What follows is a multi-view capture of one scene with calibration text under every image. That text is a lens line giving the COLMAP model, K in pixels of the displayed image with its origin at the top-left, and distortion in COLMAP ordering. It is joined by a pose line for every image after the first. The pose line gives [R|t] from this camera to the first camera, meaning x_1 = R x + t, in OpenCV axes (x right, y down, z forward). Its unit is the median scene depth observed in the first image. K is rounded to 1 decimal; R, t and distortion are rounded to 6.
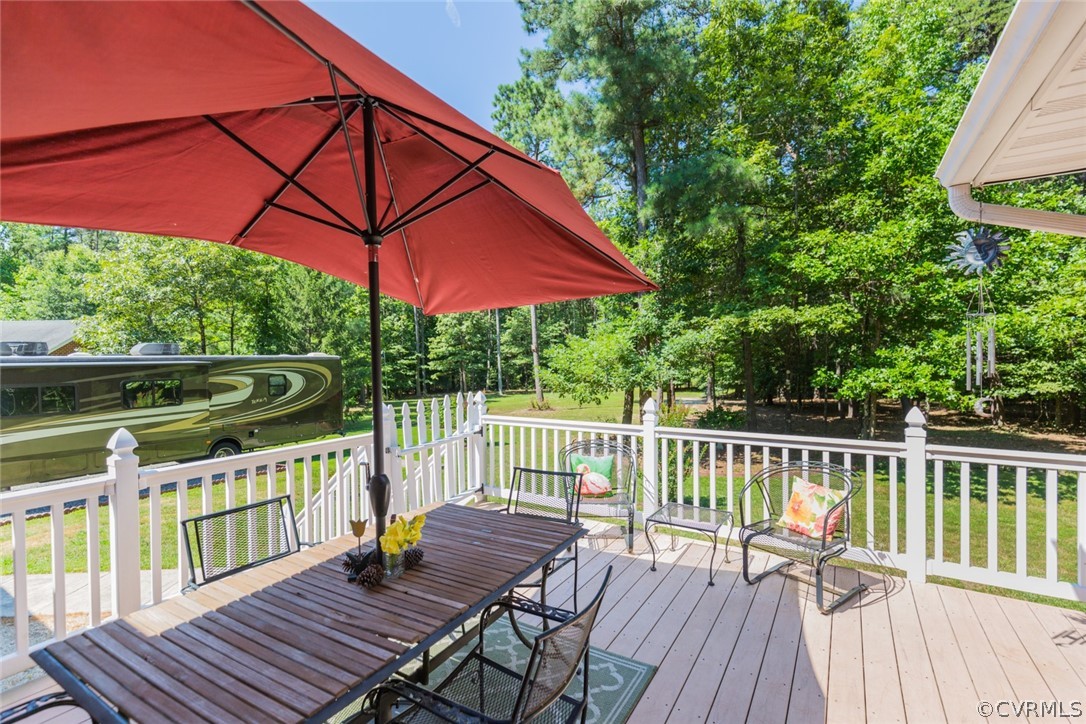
lens RADIAL K [[487.0, 0, 546.1], [0, 487.0, 361.9], [0, 0, 1]] dist [0.007196, -0.001230]
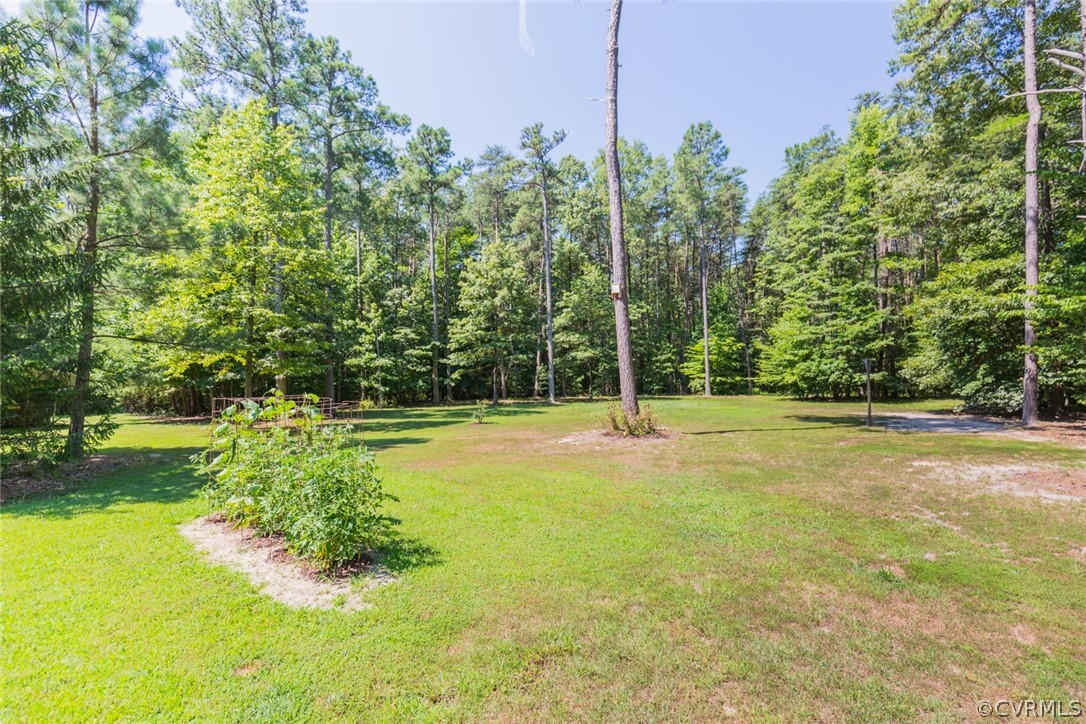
lens RADIAL K [[487.0, 0, 547.3], [0, 487.0, 367.7], [0, 0, 1]] dist [0.007196, -0.001230]
pose [[0.993332, 0.012130, -0.114645, -0.024747], [-0.013563, 0.999839, -0.011725, 0.026444], [0.114484, 0.013202, 0.993337, 0.336249]]
